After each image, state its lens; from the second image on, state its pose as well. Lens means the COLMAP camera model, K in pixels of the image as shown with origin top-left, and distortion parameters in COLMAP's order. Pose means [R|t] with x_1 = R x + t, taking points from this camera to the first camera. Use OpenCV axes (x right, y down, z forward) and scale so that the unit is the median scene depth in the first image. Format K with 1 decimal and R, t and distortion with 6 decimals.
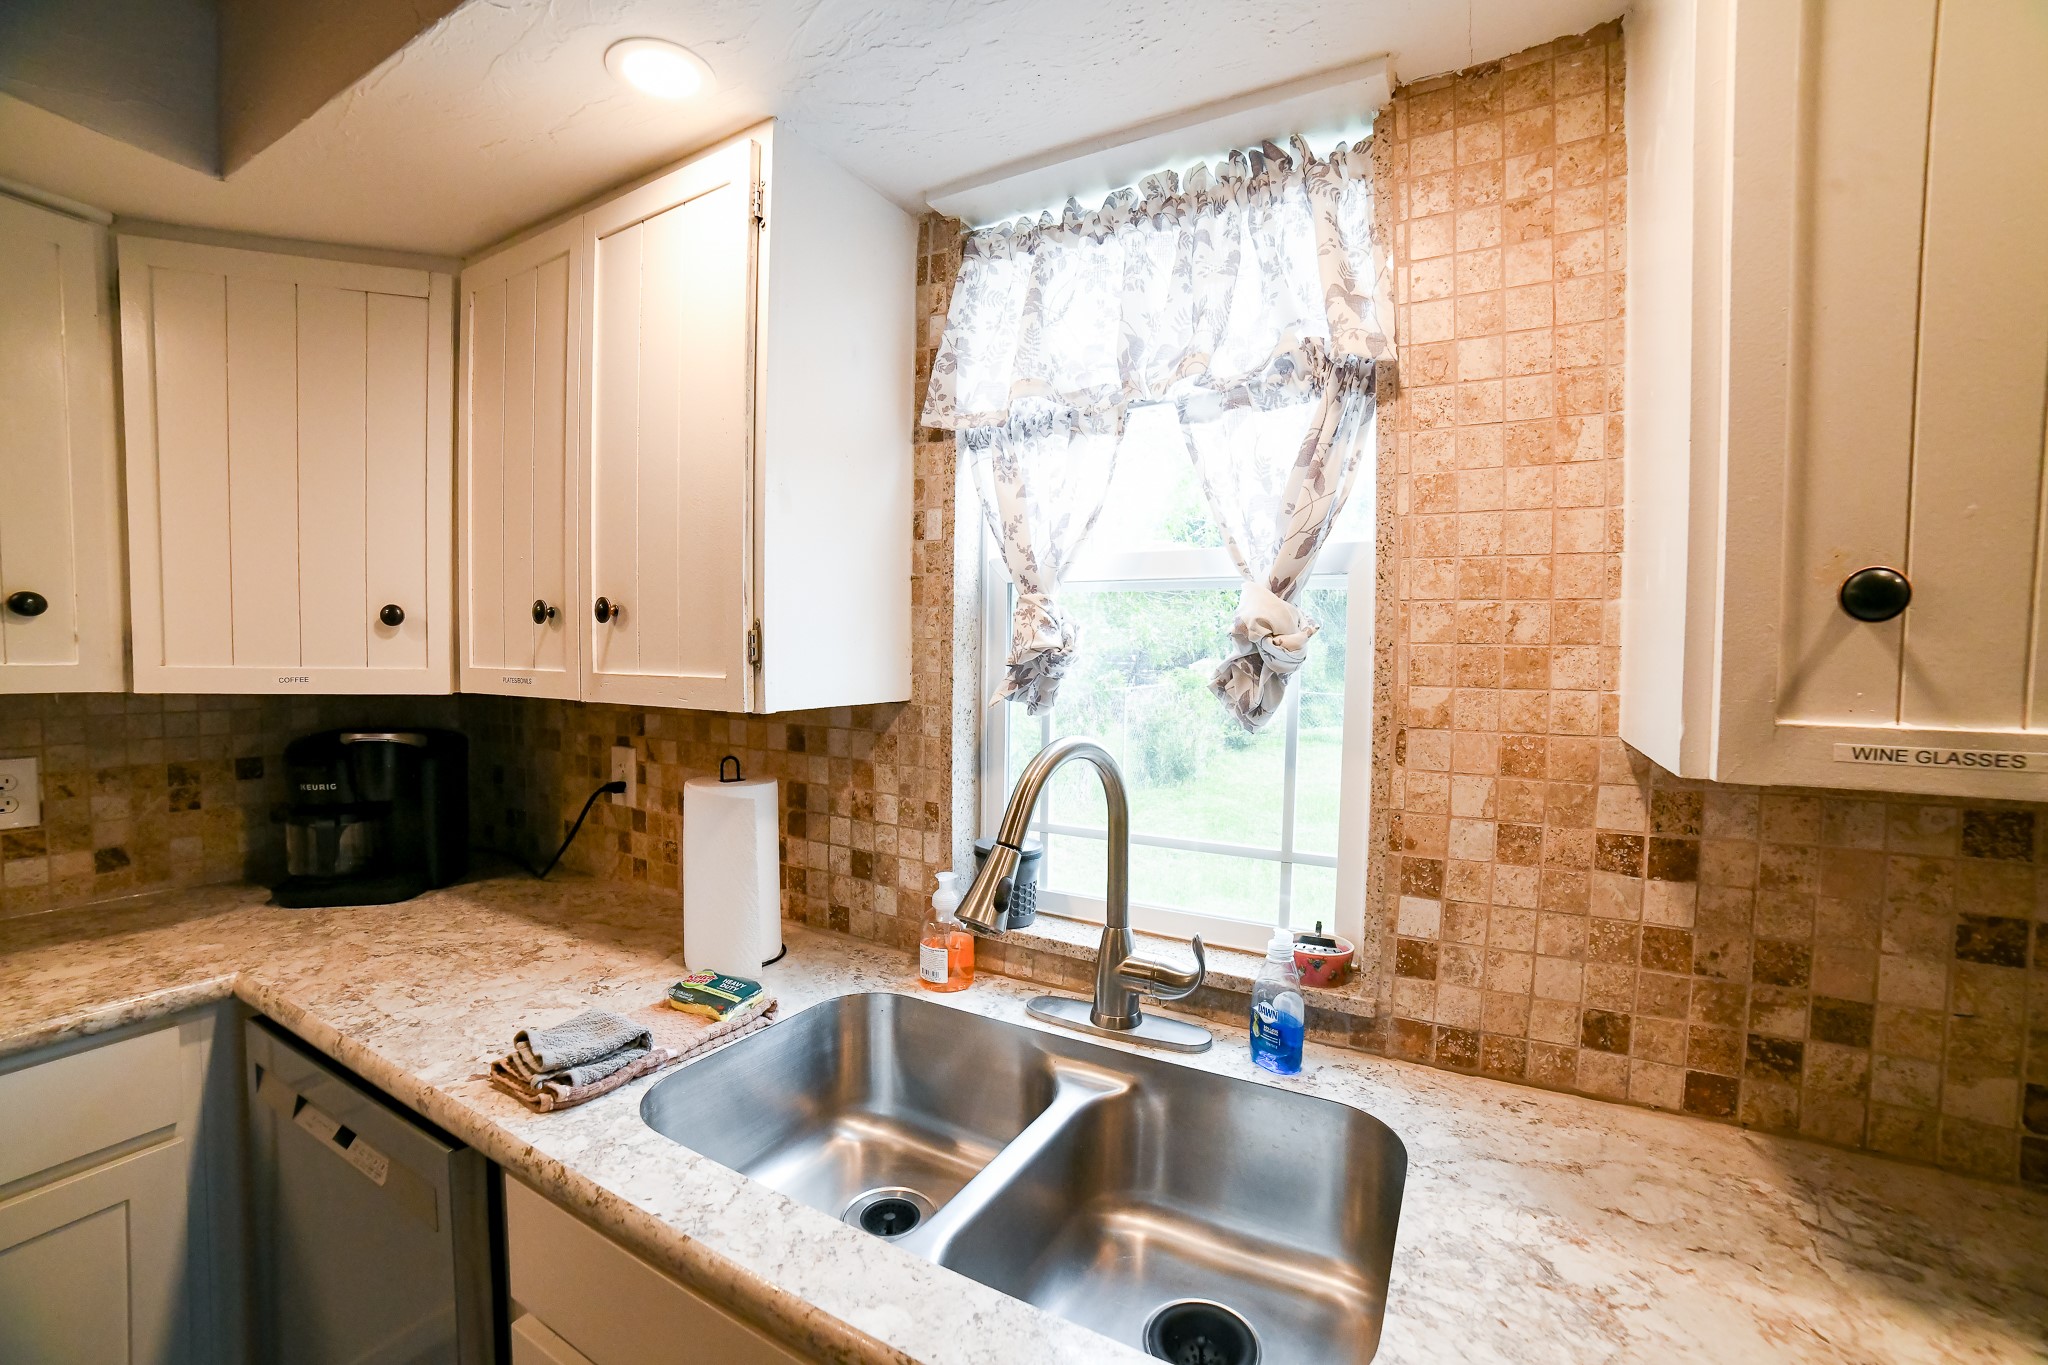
lens RADIAL K [[834.2, 0, 1039.3], [0, 834.2, 693.3], [0, 0, 1]] dist [-0.104842, 0.032971]
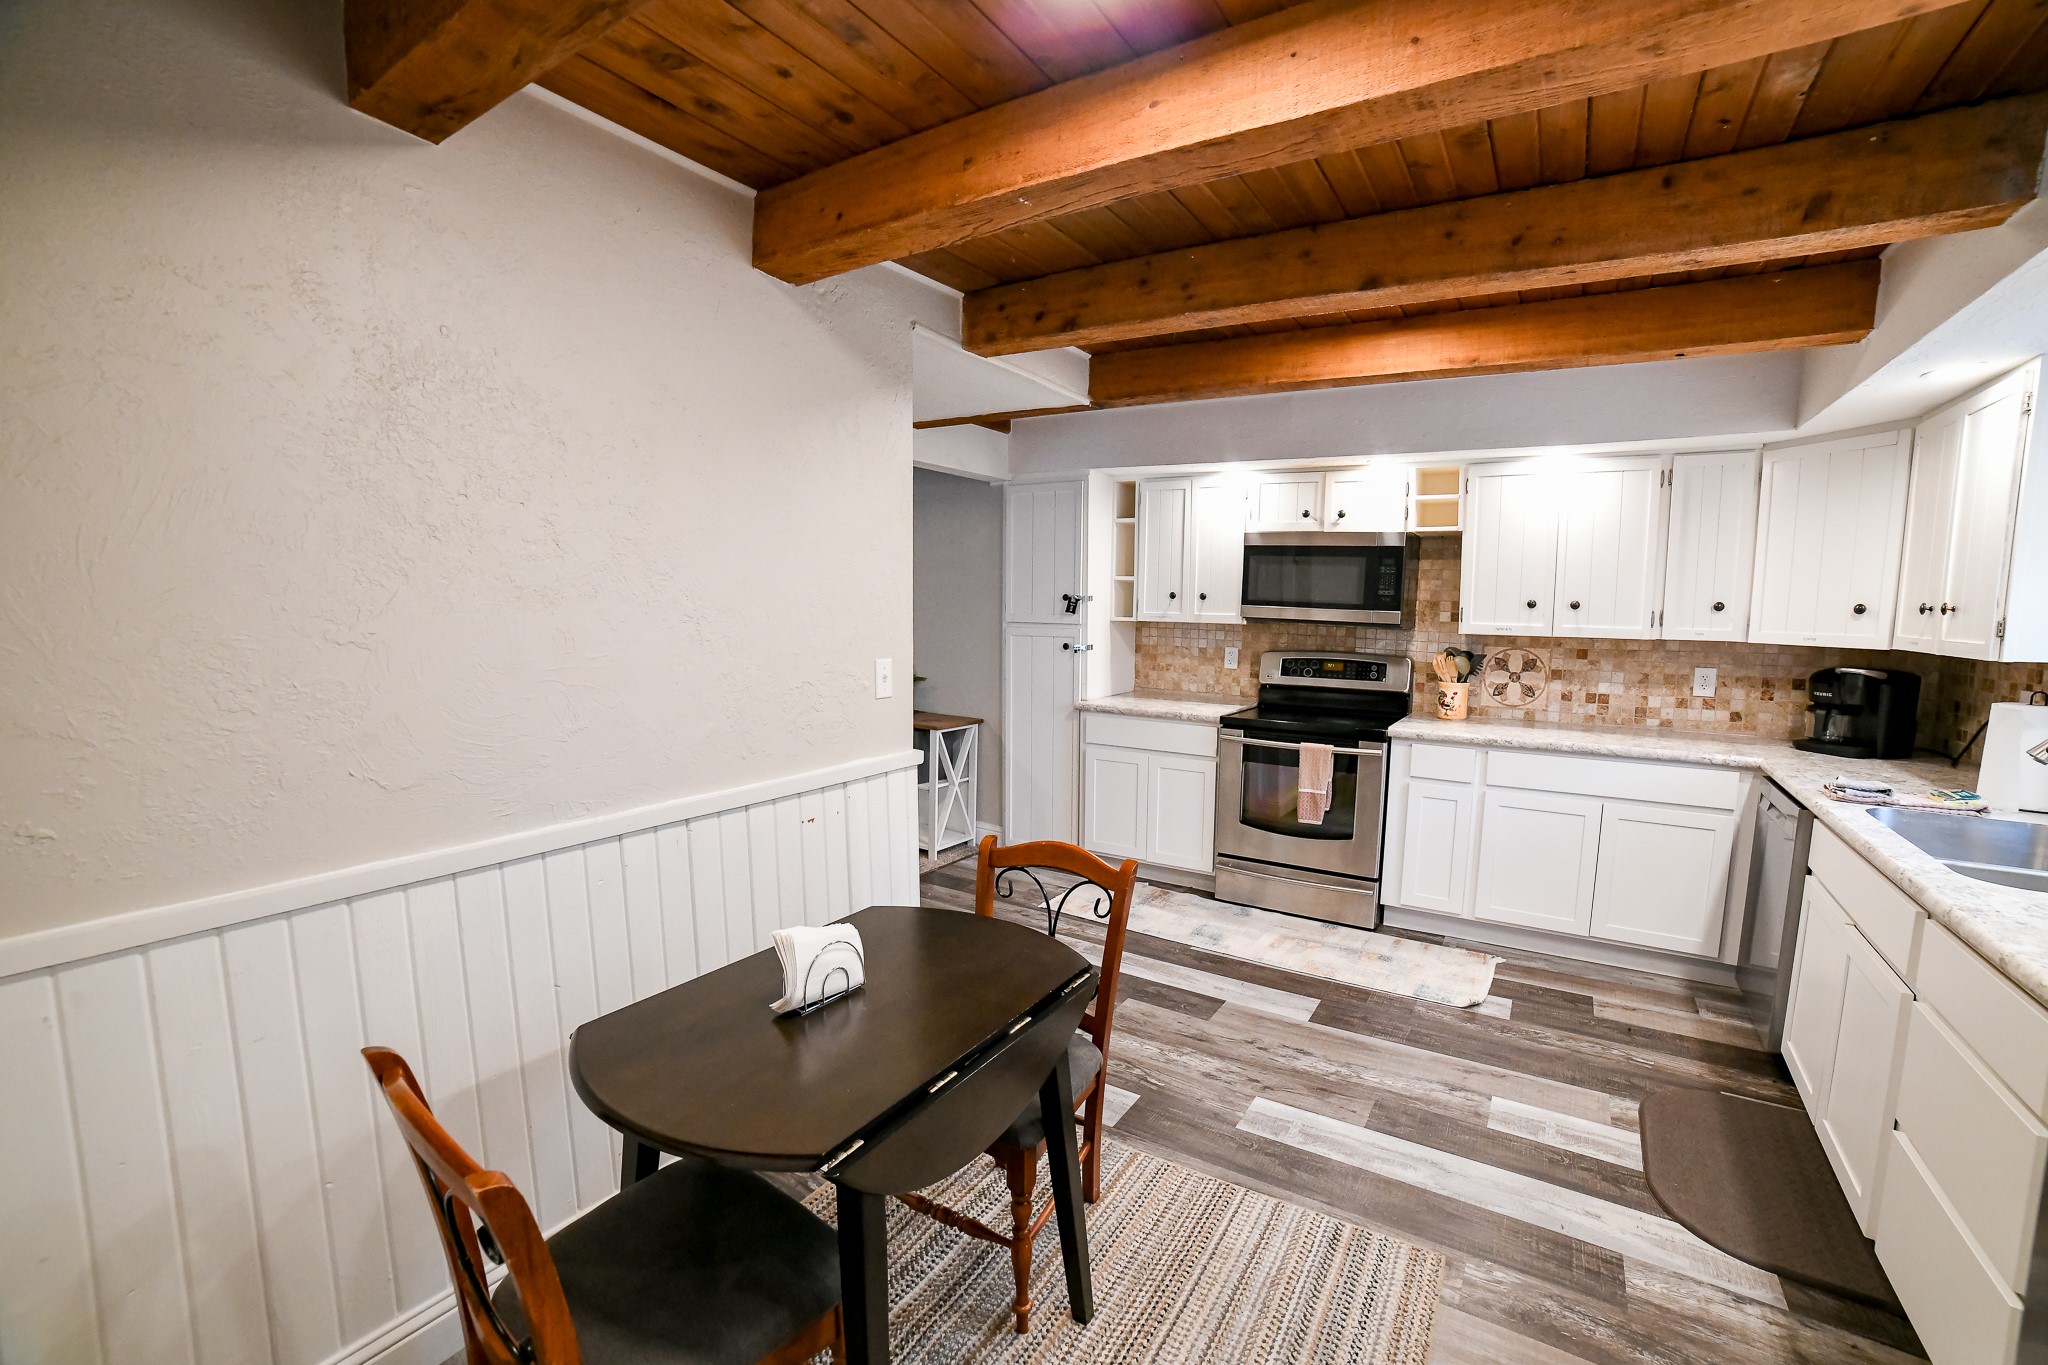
lens RADIAL K [[834.2, 0, 1039.3], [0, 834.2, 693.3], [0, 0, 1]] dist [-0.104842, 0.032971]
pose [[-0.087285, 0.092922, -0.991840, 1.531298], [-0.048391, 0.994069, 0.097389, 0.028341], [0.995007, 0.056497, -0.082271, -1.052752]]
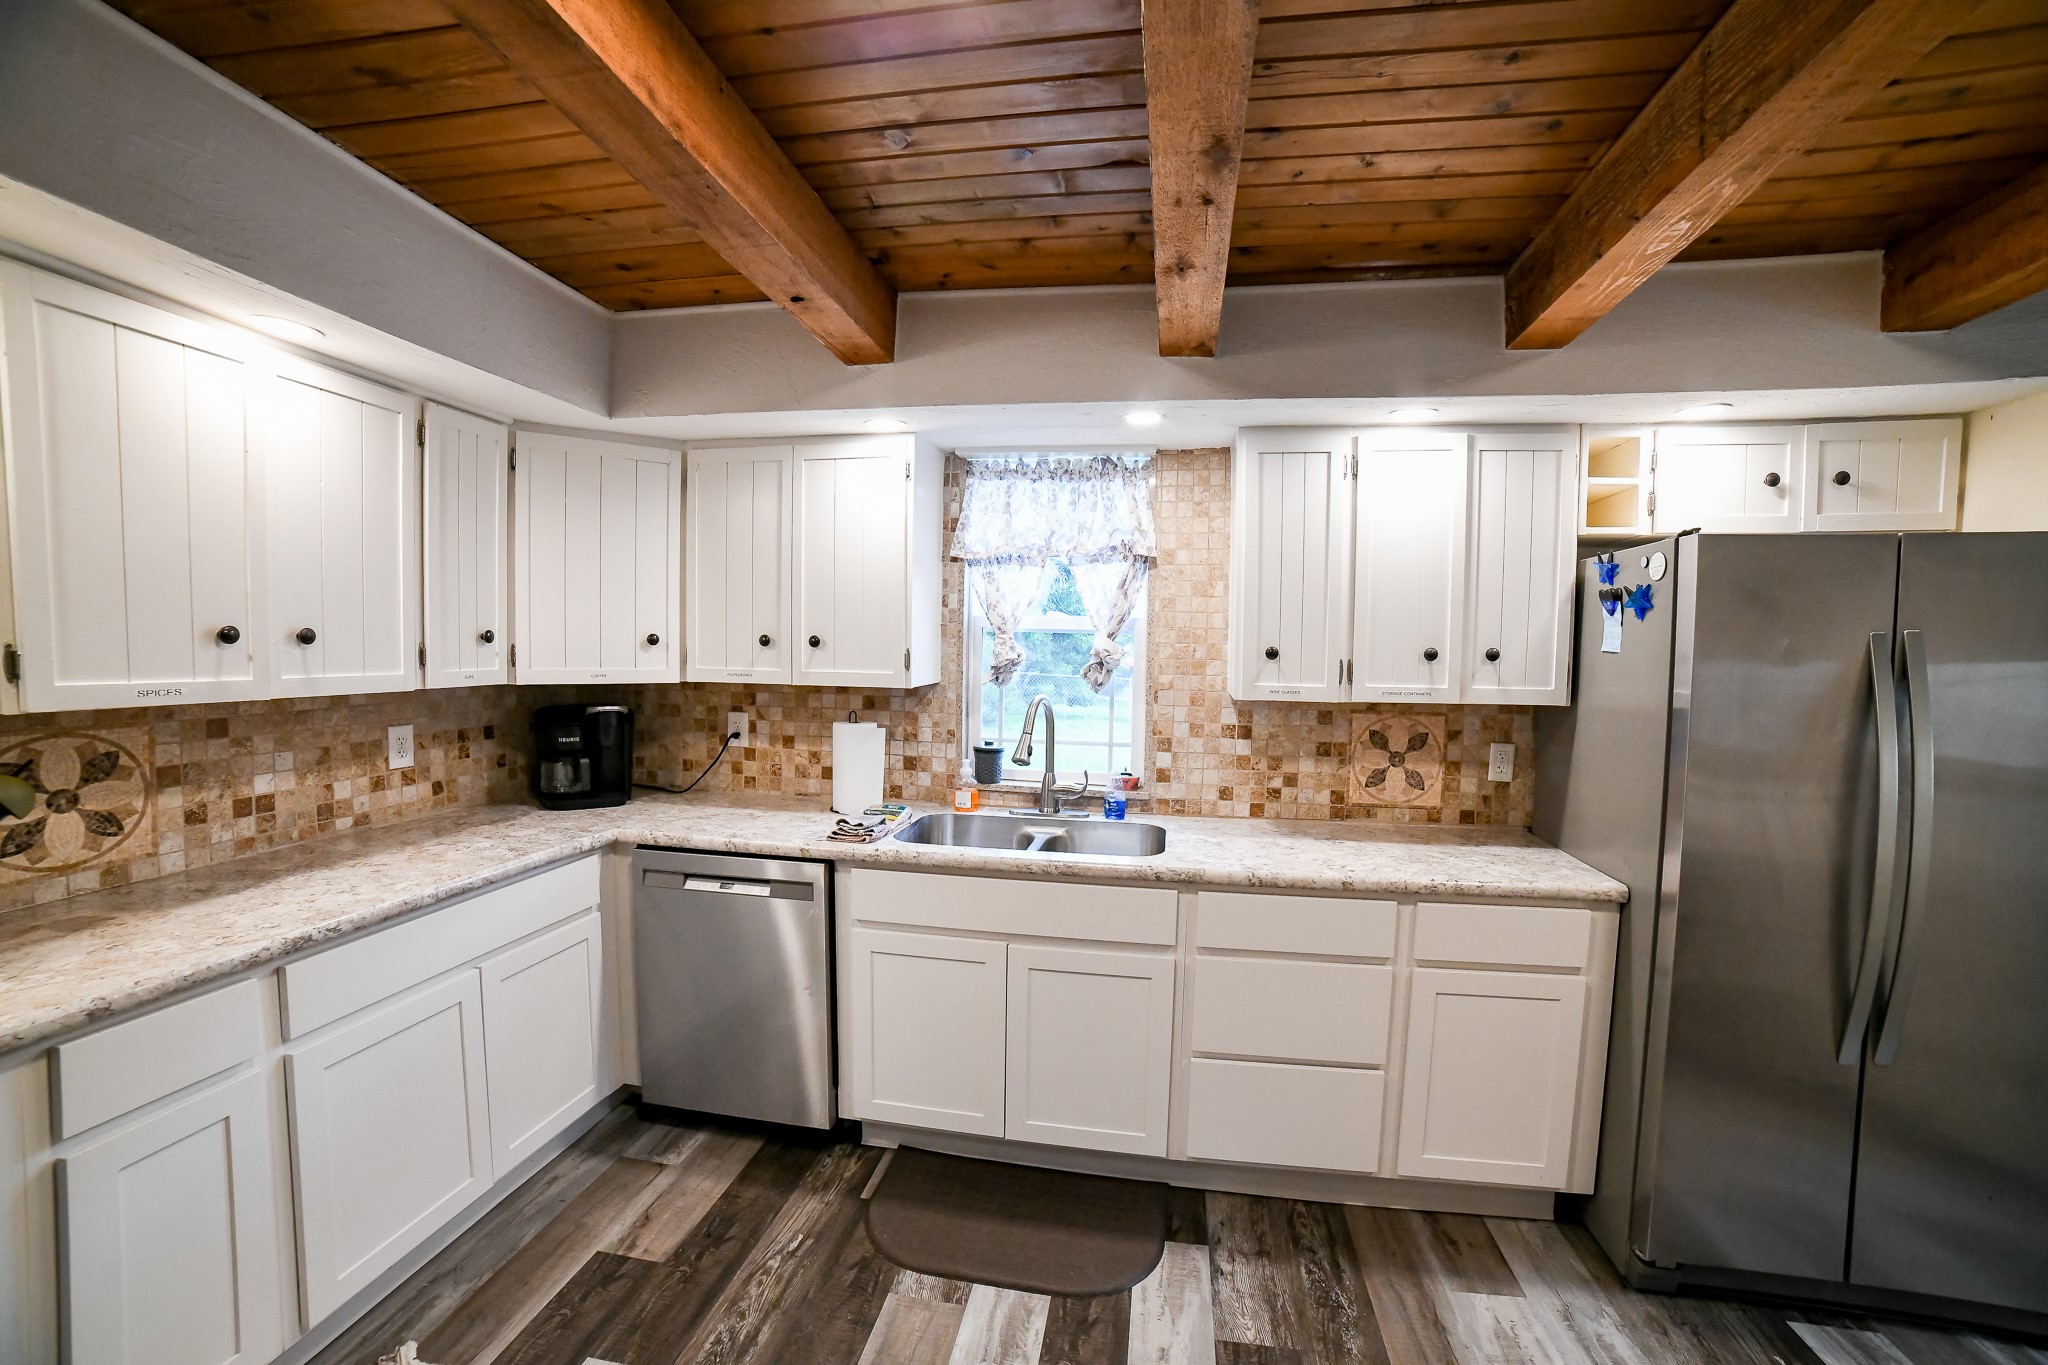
lens RADIAL K [[834.2, 0, 1039.3], [0, 834.2, 693.3], [0, 0, 1]] dist [-0.104842, 0.032971]
pose [[0.949084, -0.017431, 0.314541, -0.646472], [0.010029, 0.999634, 0.025136, -0.016049], [-0.314864, -0.020701, 0.948911, -1.218932]]
